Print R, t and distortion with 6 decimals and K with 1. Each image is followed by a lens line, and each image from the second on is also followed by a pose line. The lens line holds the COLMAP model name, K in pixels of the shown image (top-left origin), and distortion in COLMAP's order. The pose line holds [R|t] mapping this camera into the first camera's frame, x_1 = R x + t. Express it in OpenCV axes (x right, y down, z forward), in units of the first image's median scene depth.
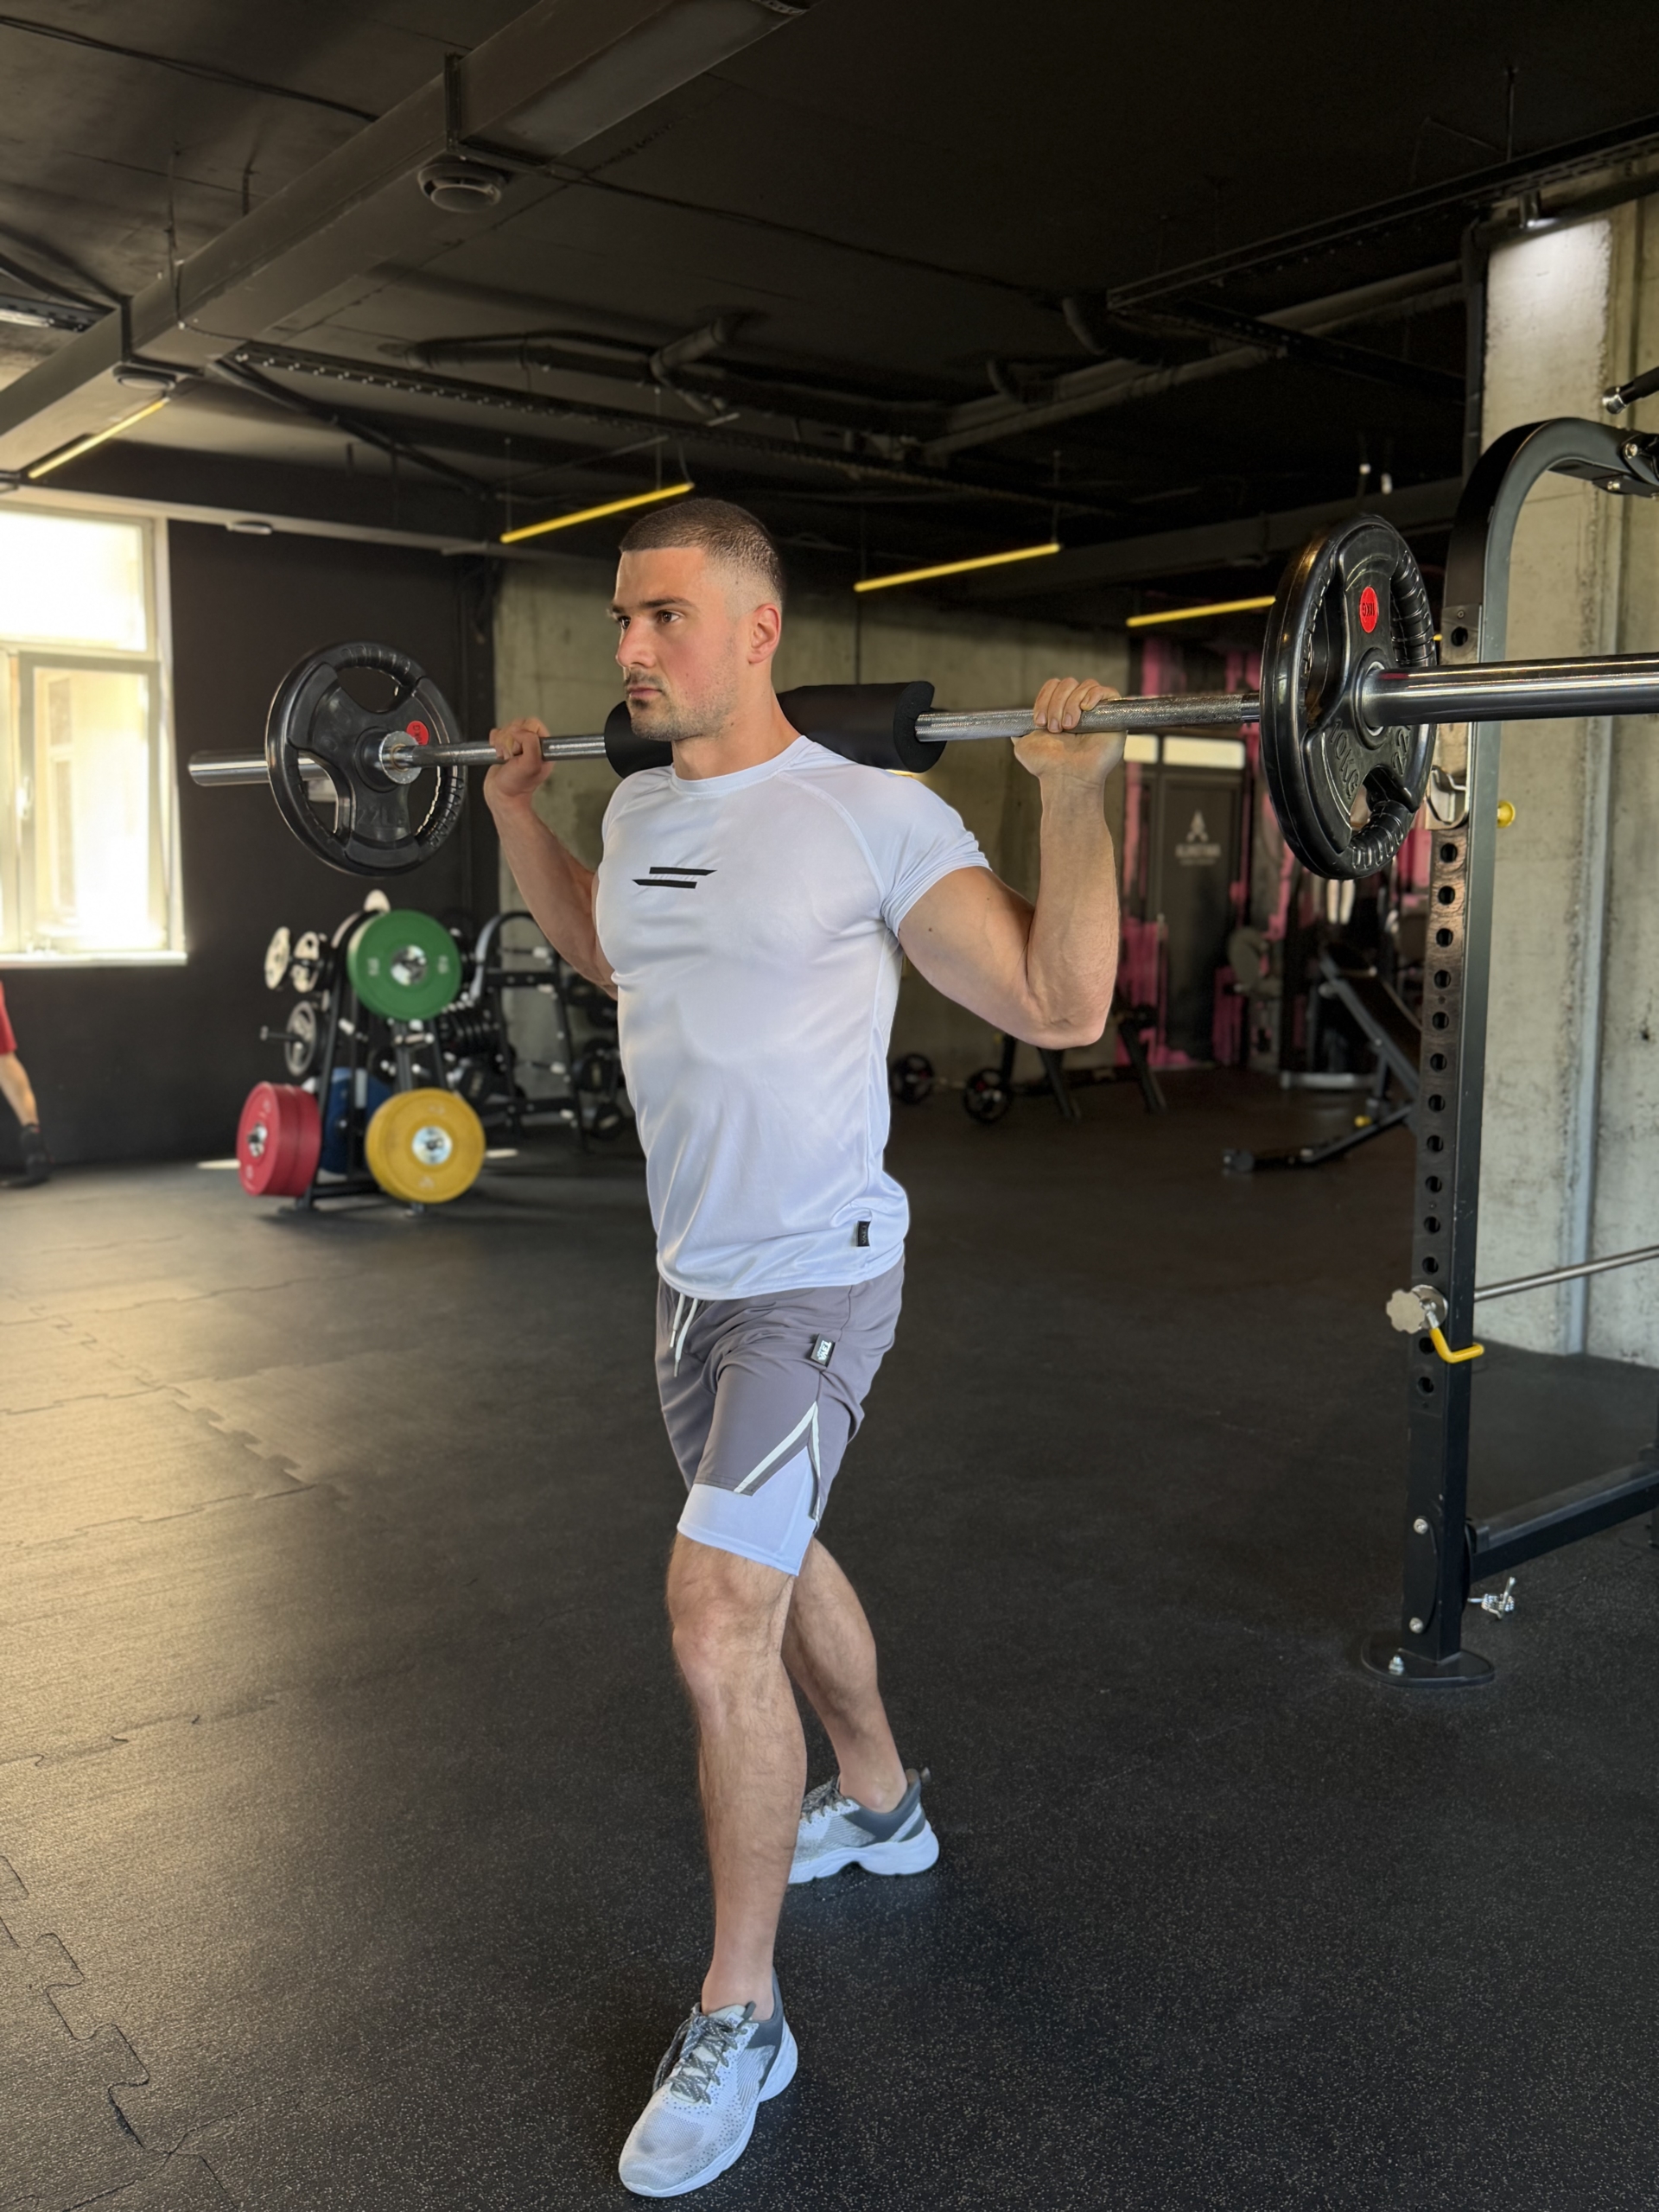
lens RADIAL K [[1841.7, 0, 825.5], [0, 1841.7, 1123.7], [0, 0, 1]] dist [0.049077, -0.090239]
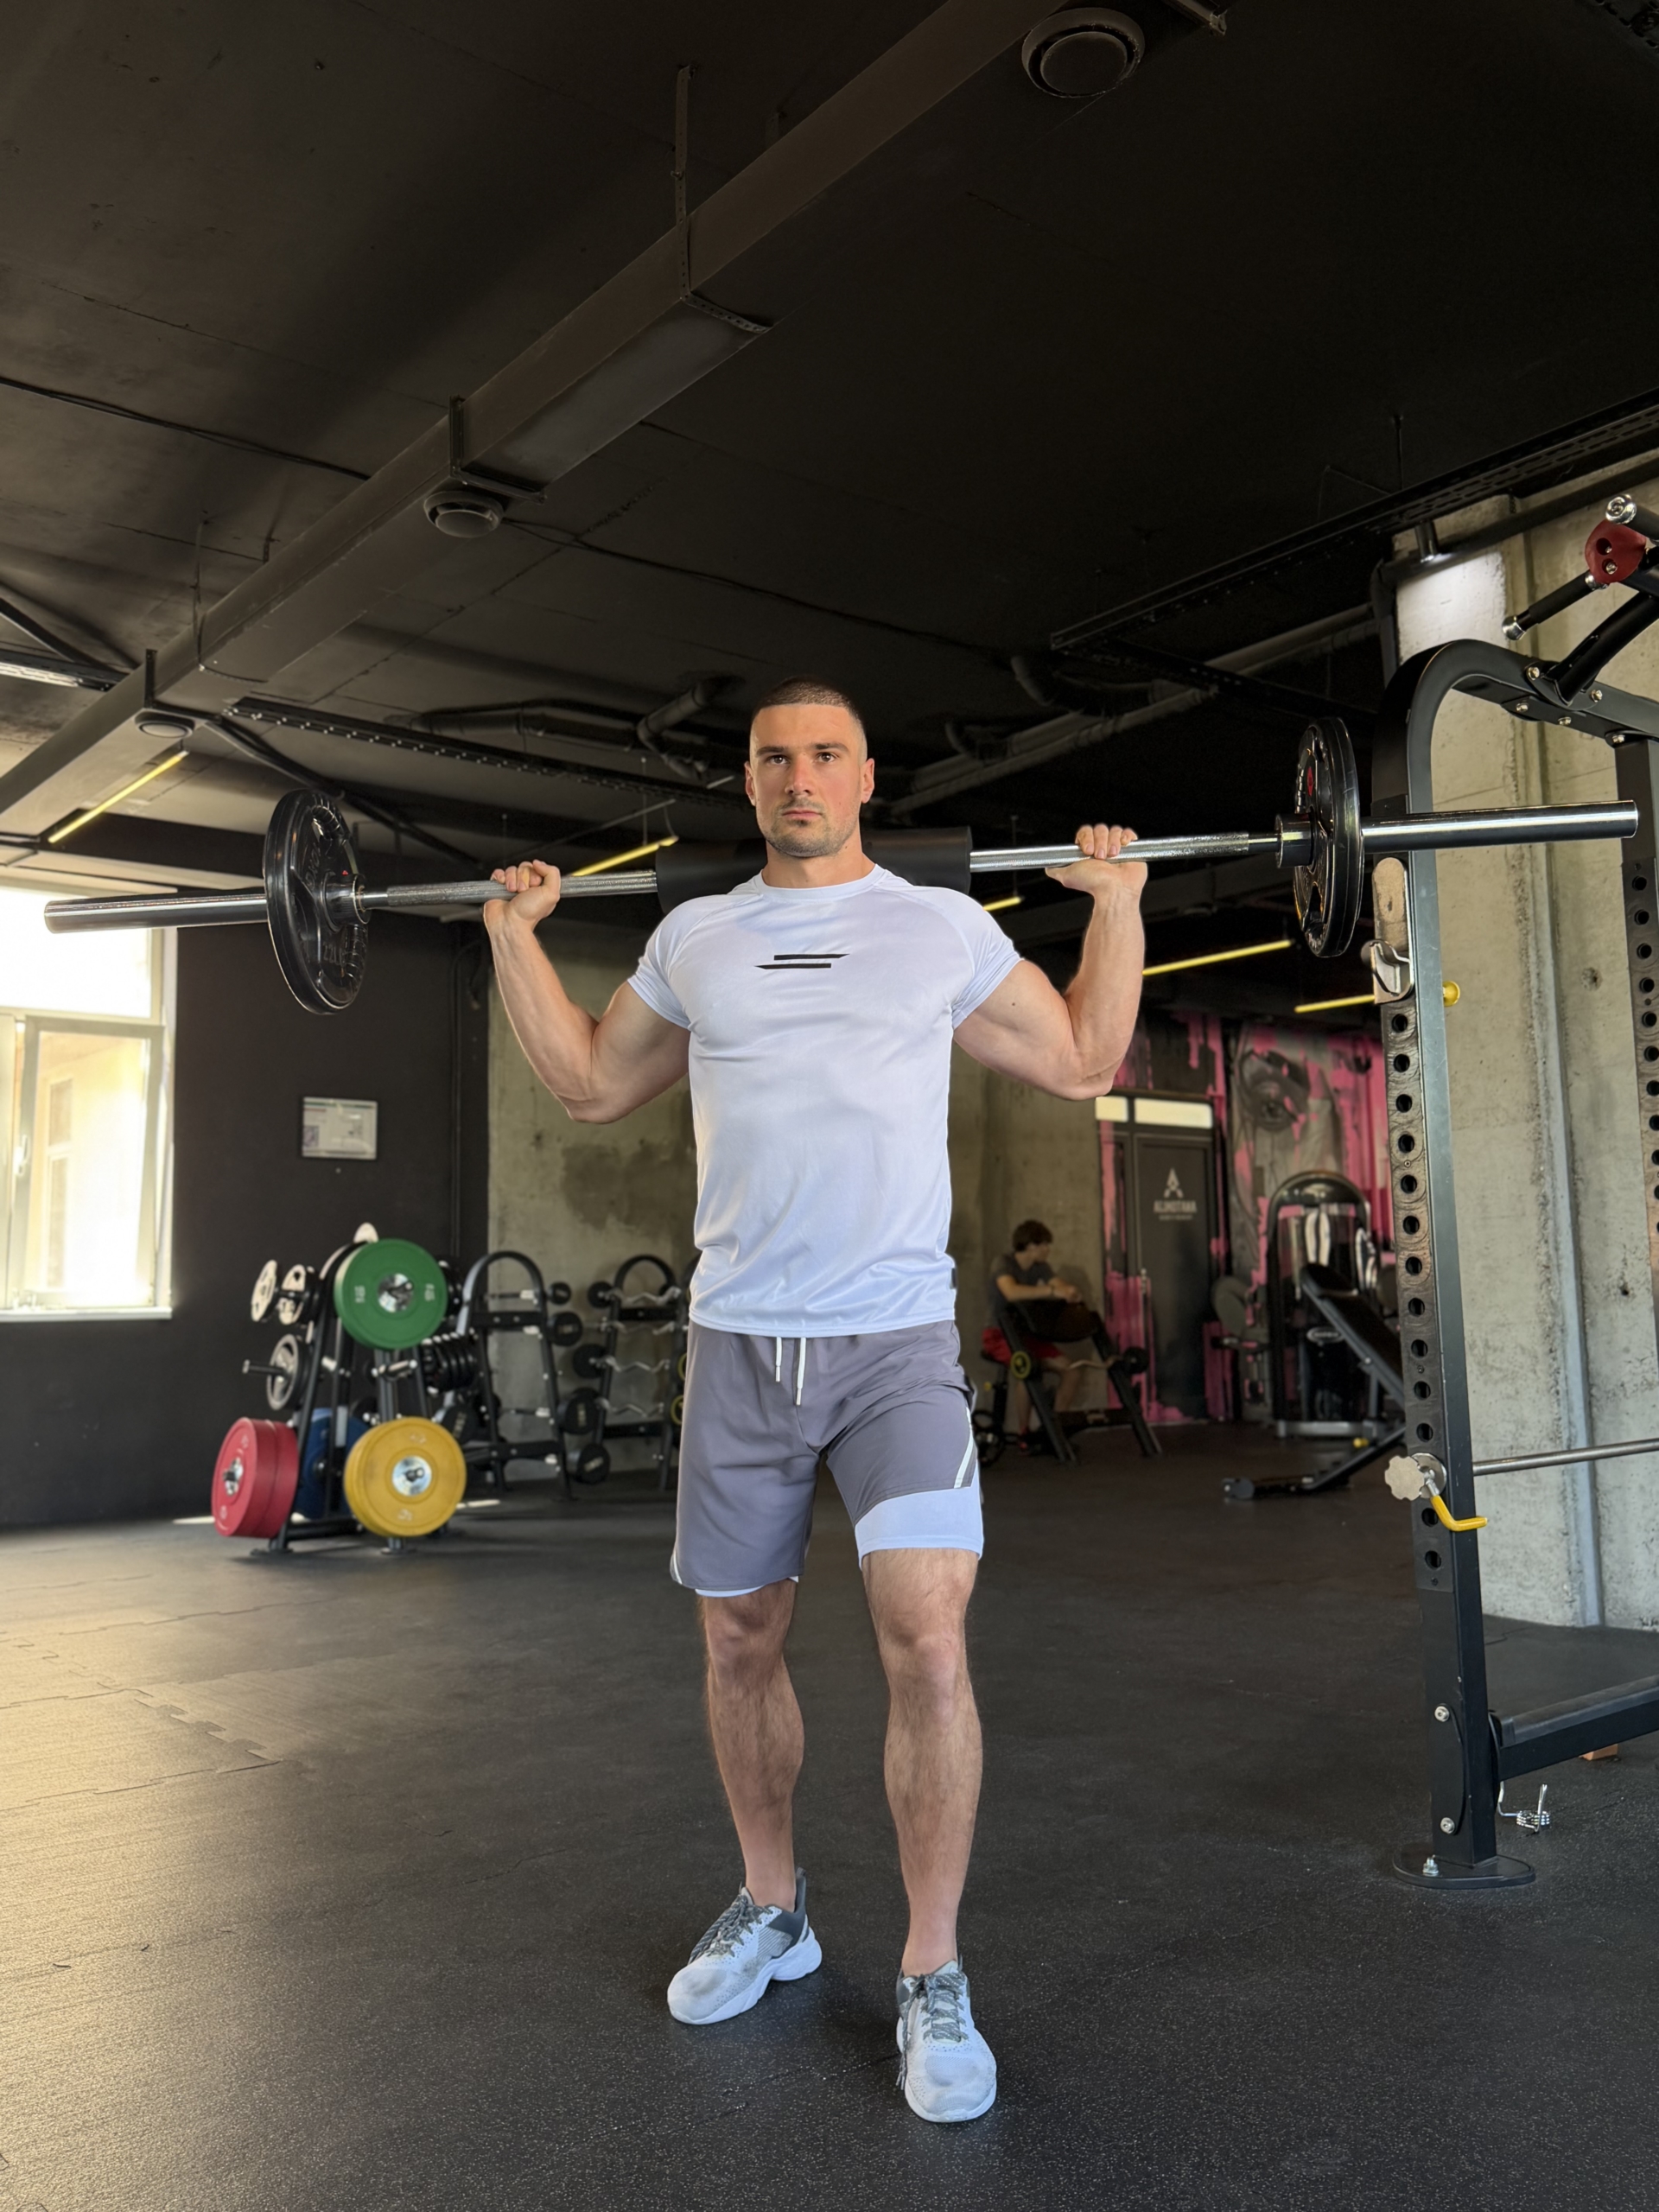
lens RADIAL K [[1841.7, 0, 828.7], [0, 1841.7, 1118.1], [0, 0, 1]] dist [0.049077, -0.090239]
pose [[0.999635, -0.024528, 0.011292, 0.001099], [0.026459, 0.973243, -0.228252, 0.078468], [-0.005392, 0.228467, 0.973537, 0.000371]]
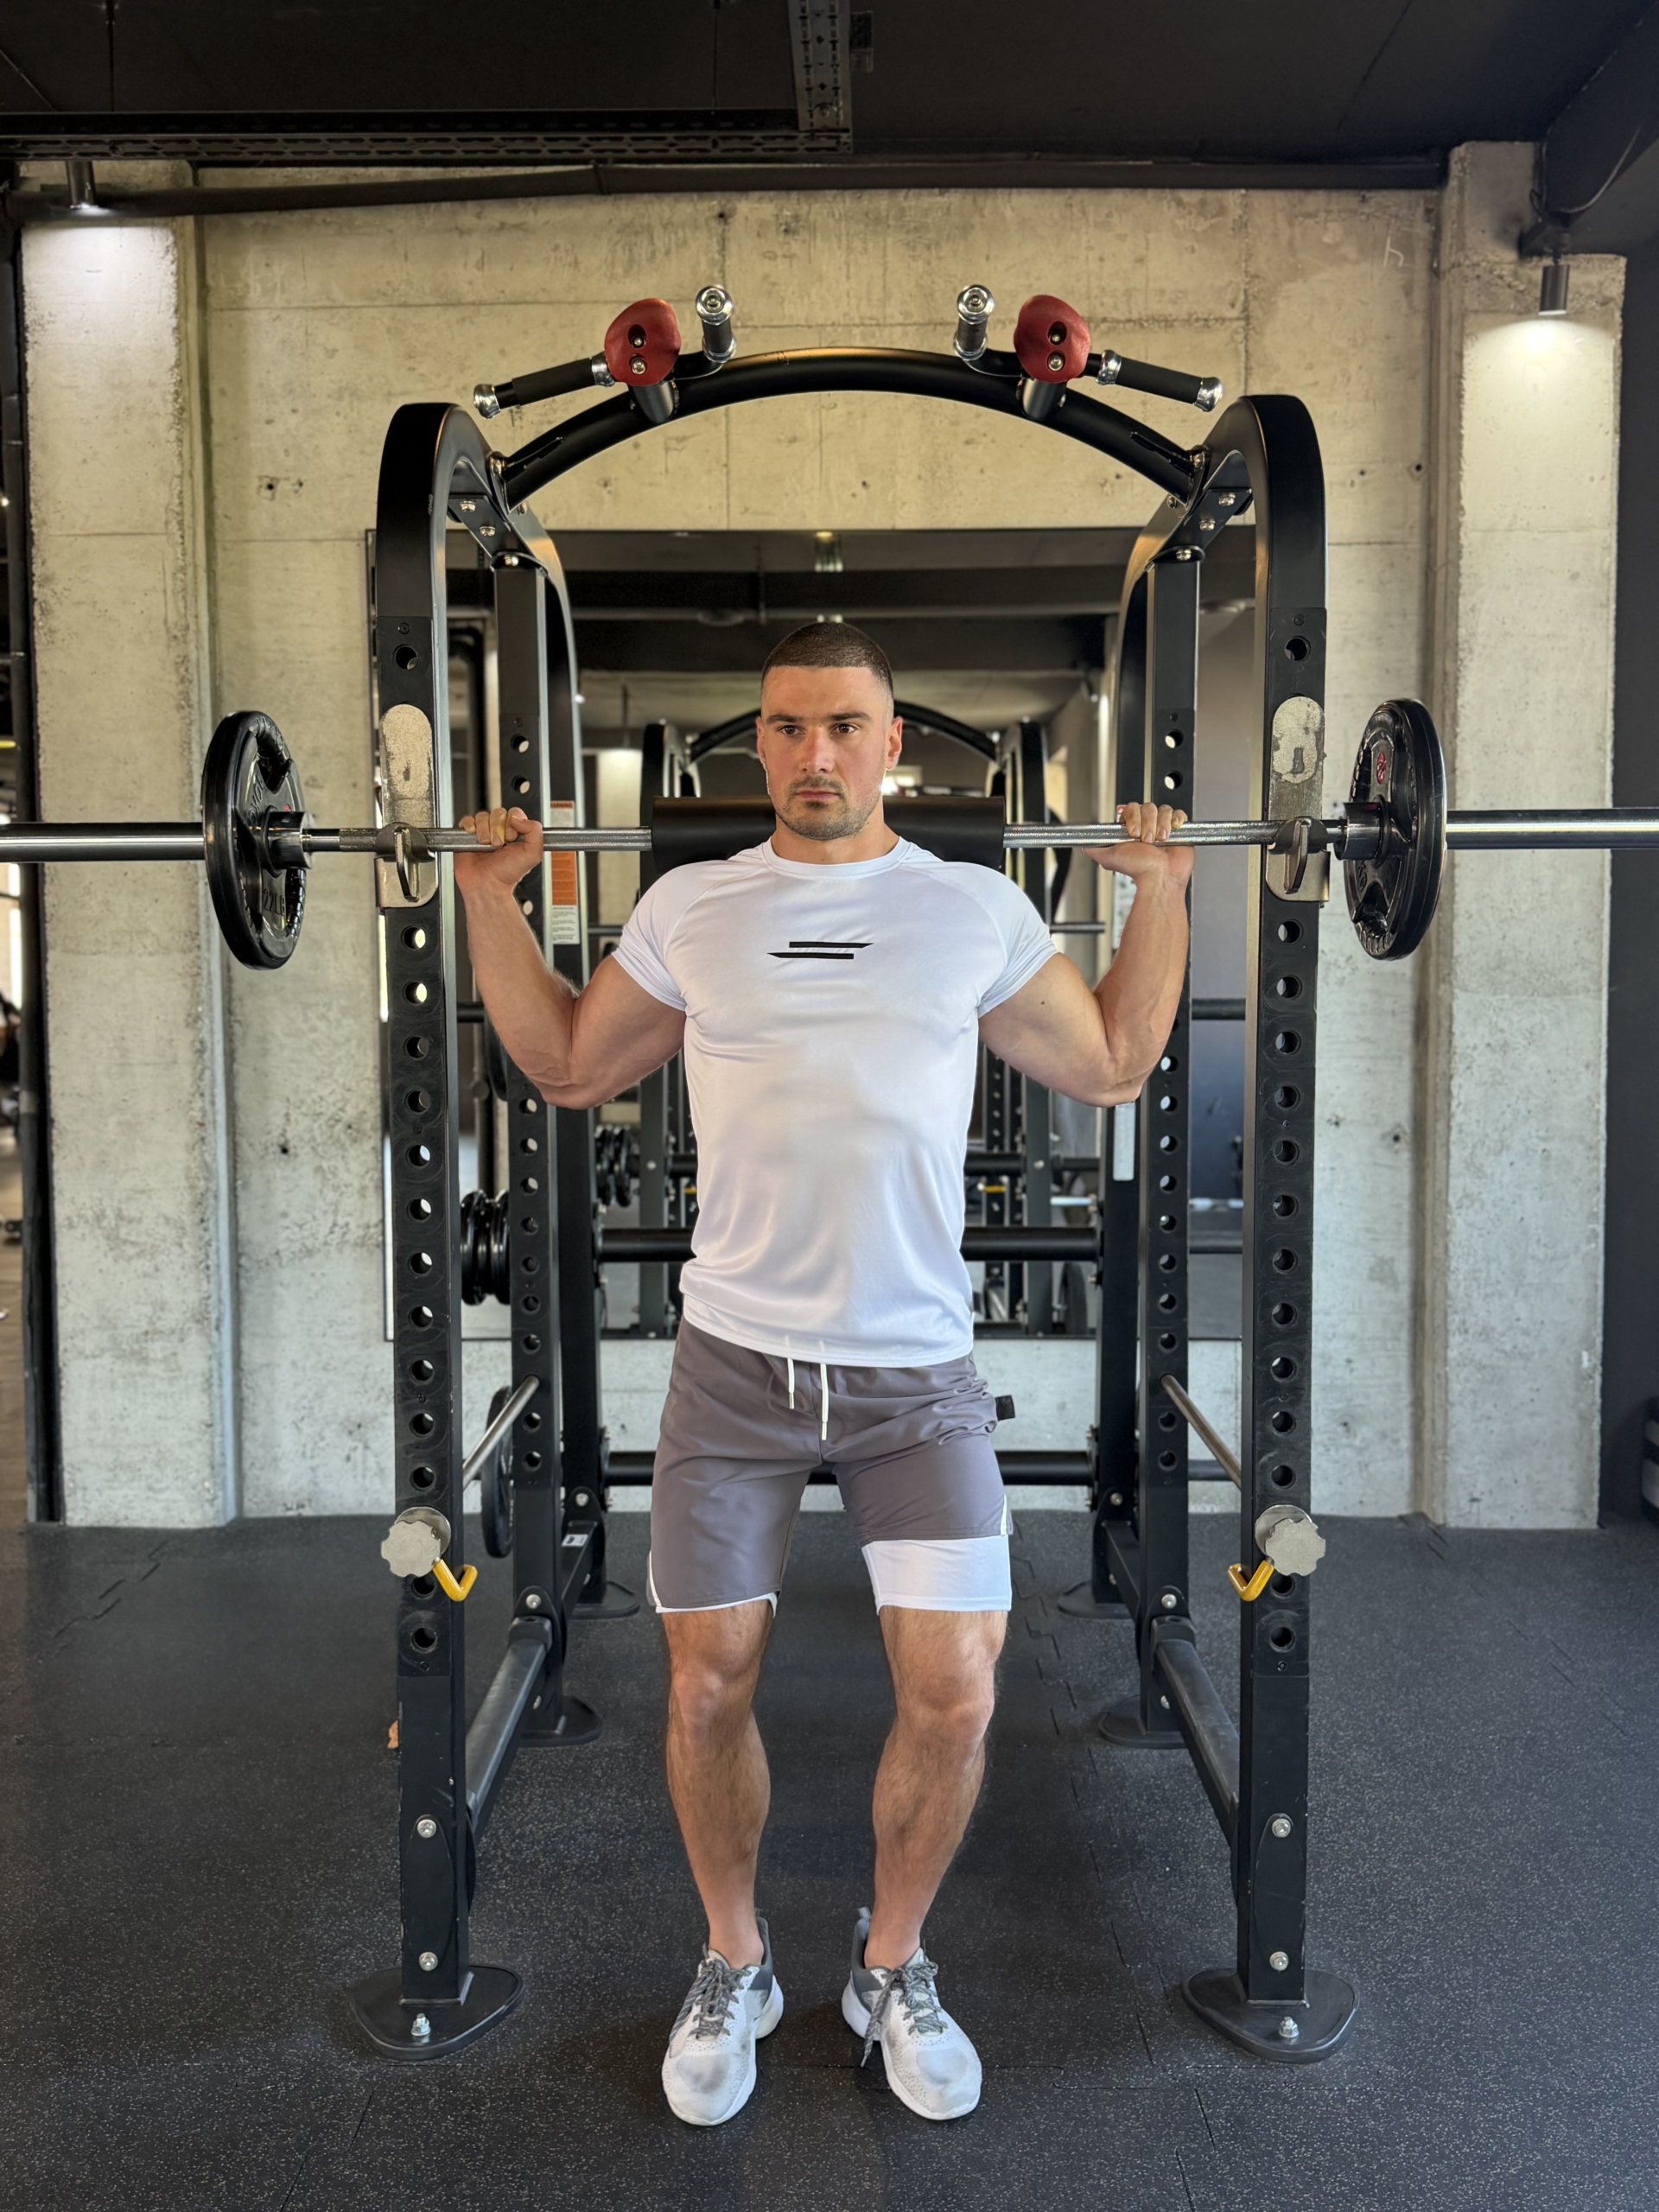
lens RADIAL K [[1841.7, 0, 836.4], [0, 1841.7, 1107.5], [0, 0, 1]] dist [0.049077, -0.090239]
pose [[0.619485, -0.060941, 0.782639, -0.089110], [0.110674, 0.993804, -0.010218, -0.028531], [-0.777168, 0.092948, 0.622391, 0.231125]]
